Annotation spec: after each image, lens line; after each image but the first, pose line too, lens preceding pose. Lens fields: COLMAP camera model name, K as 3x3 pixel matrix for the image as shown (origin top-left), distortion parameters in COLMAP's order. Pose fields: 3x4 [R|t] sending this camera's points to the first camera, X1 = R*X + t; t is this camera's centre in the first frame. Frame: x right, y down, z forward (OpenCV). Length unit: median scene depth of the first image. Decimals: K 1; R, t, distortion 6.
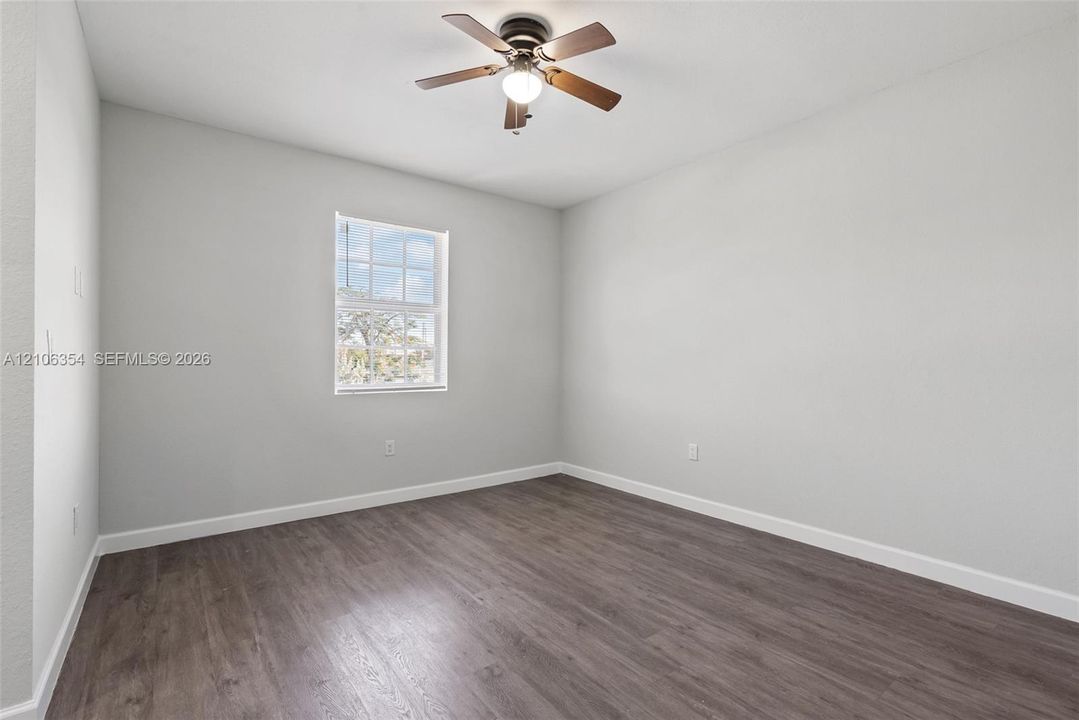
lens RADIAL K [[492.8, 0, 539.5], [0, 492.8, 360.0], [0, 0, 1]] dist [-0.009658, 0.001383]
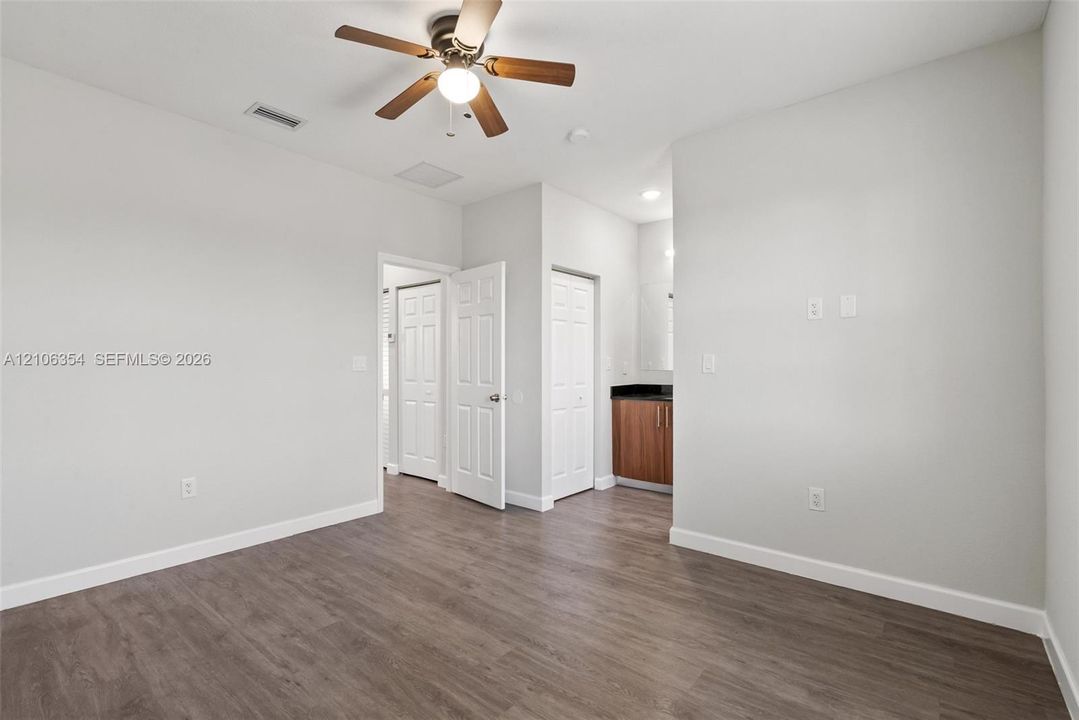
lens RADIAL K [[492.8, 0, 539.5], [0, 492.8, 360.0], [0, 0, 1]] dist [-0.009658, 0.001383]
pose [[-0.974216, -0.007229, -0.225502, 0.025686], [-0.005783, 0.999958, -0.007071, -0.018465], [0.225544, -0.005585, -0.974217, 2.075267]]
